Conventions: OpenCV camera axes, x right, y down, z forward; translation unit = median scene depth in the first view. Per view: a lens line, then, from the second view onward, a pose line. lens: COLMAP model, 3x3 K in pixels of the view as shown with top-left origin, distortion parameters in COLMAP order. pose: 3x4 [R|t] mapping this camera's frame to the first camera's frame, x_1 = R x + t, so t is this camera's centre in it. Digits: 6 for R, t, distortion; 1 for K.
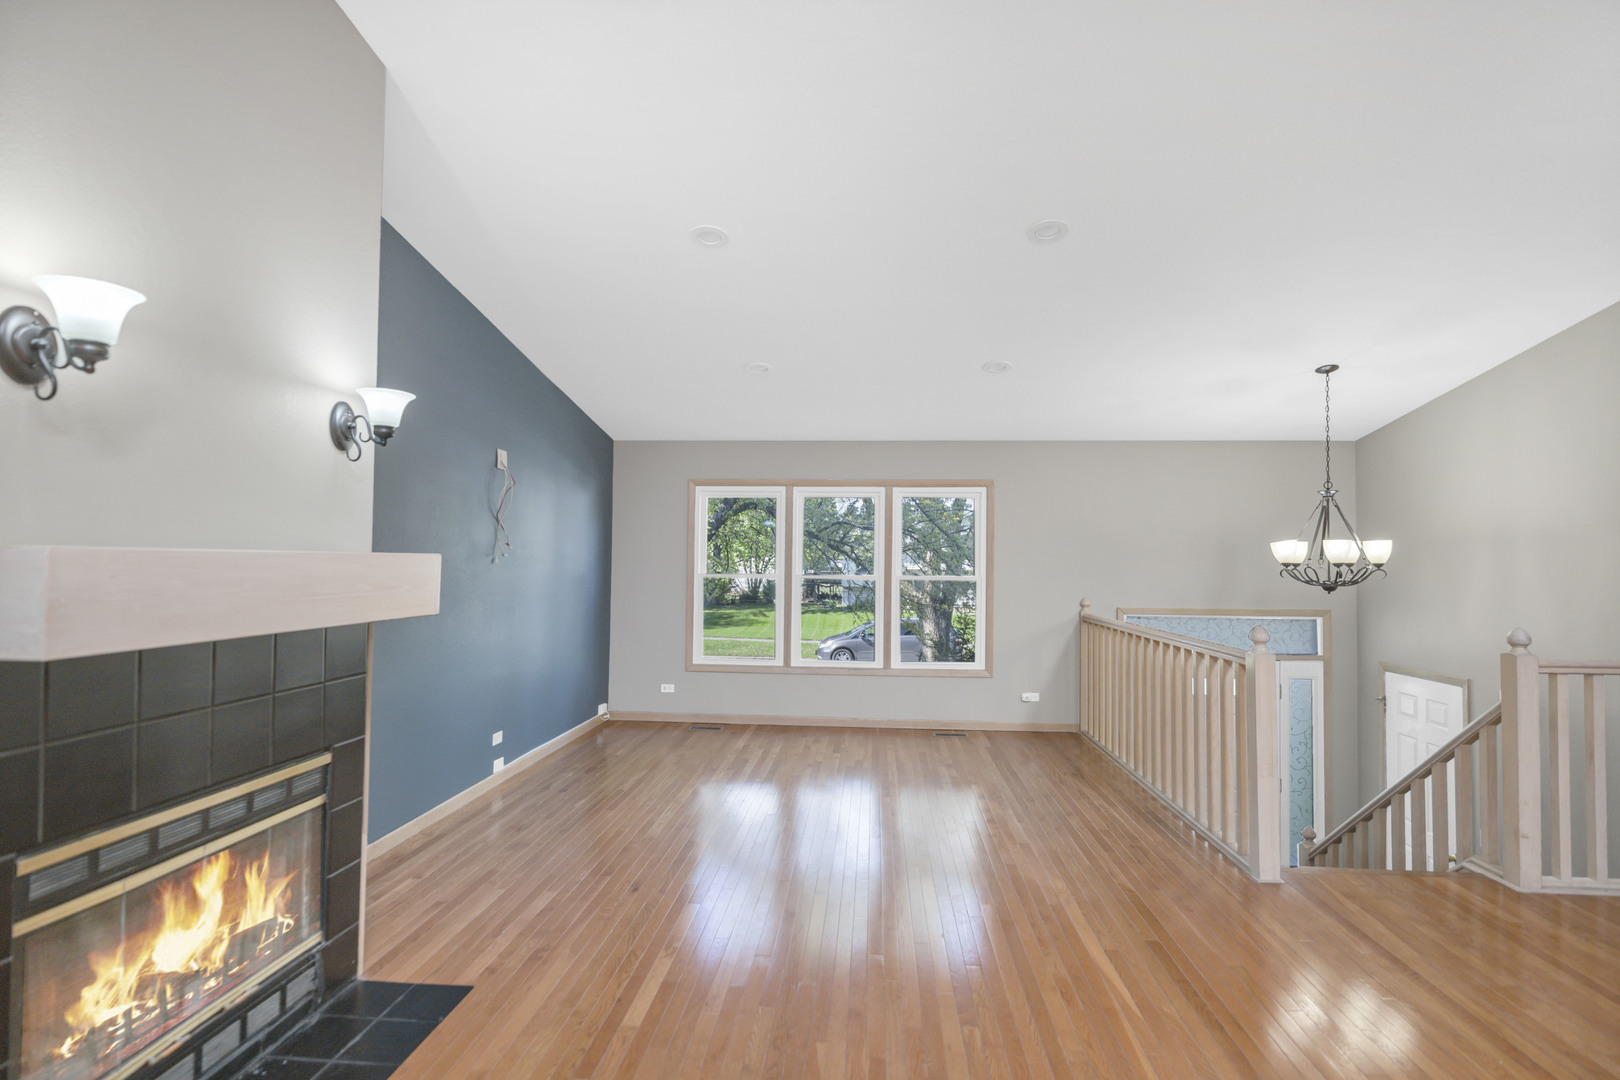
lens RADIAL K [[806.9, 0, 827.6], [0, 806.9, 542.7], [0, 0, 1]] dist [0.017493, -0.014128]
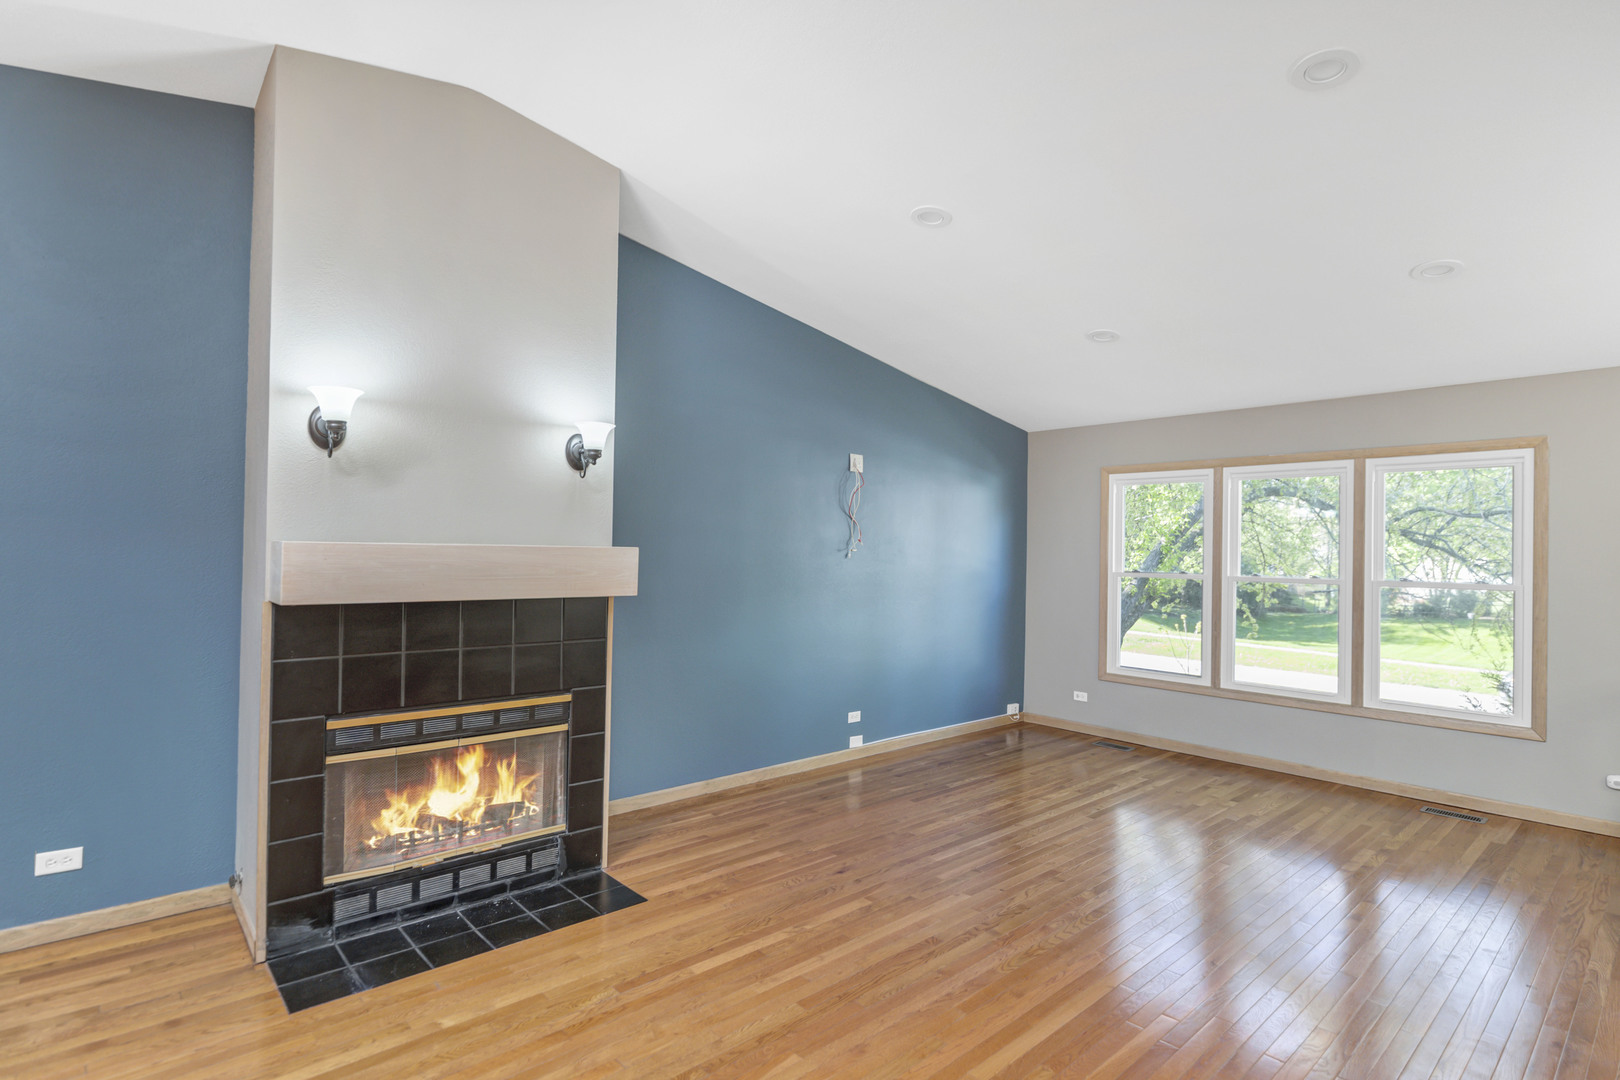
lens RADIAL K [[826.2, 0, 795.9], [0, 826.2, 538.5], [0, 0, 1]] dist [0.004913, 0.000589]
pose [[0.713108, -0.008730, -0.701000, 0.590872], [0.006964, 0.999961, -0.005369, 0.008957], [0.701020, -0.001053, 0.713141, 0.261735]]
